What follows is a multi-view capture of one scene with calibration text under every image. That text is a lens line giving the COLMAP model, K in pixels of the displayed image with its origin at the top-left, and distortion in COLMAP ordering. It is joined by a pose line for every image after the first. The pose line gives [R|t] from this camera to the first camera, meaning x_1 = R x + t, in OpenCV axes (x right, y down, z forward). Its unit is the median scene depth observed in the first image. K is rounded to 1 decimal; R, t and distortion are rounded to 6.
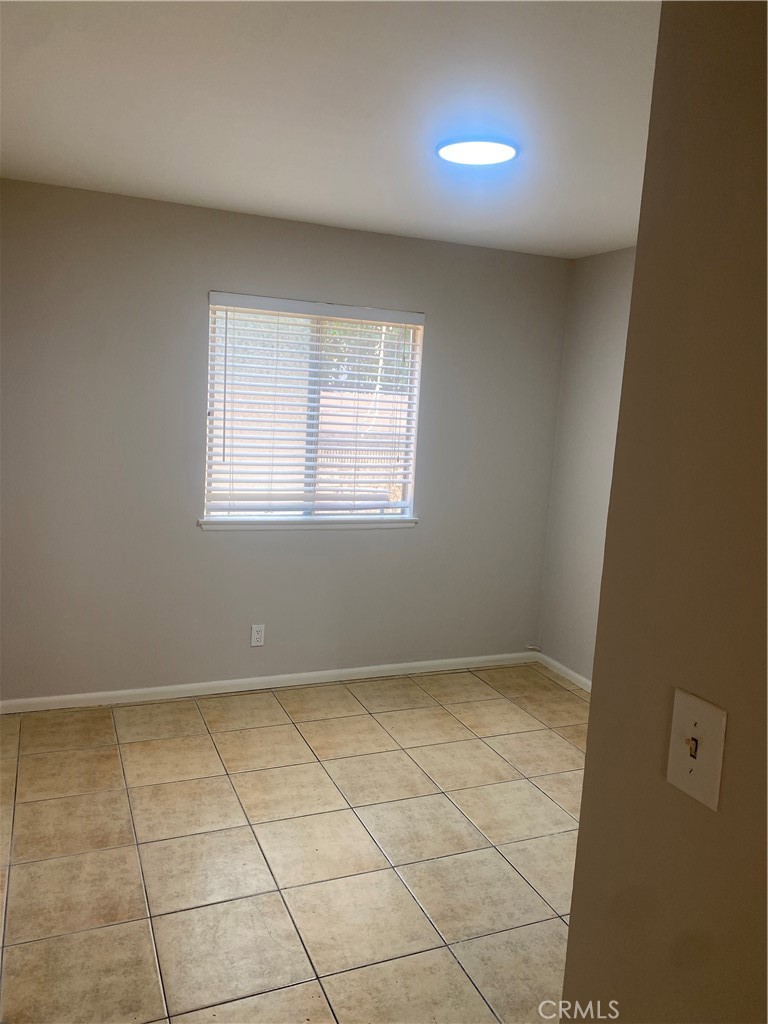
lens RADIAL K [[770.5, 0, 384.8], [0, 770.5, 529.1], [0, 0, 1]] dist [-0.054505, 0.000203]
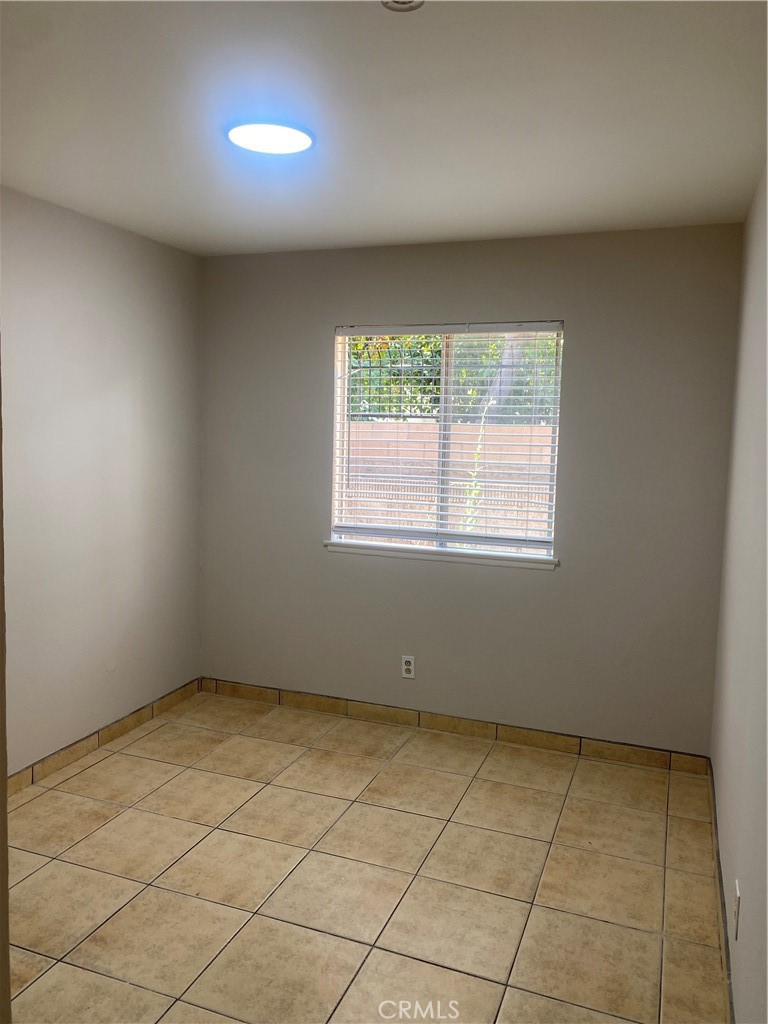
lens RADIAL K [[778.5, 0, 384.0], [0, 778.5, 512.0], [0, 0, 1]] dist [0.075743, -0.002437]
pose [[0.718448, 0.038416, -0.694519, 0.511458], [-0.102852, 0.993365, -0.051449, -0.003997], [0.687934, 0.108396, 0.717633, 0.244305]]
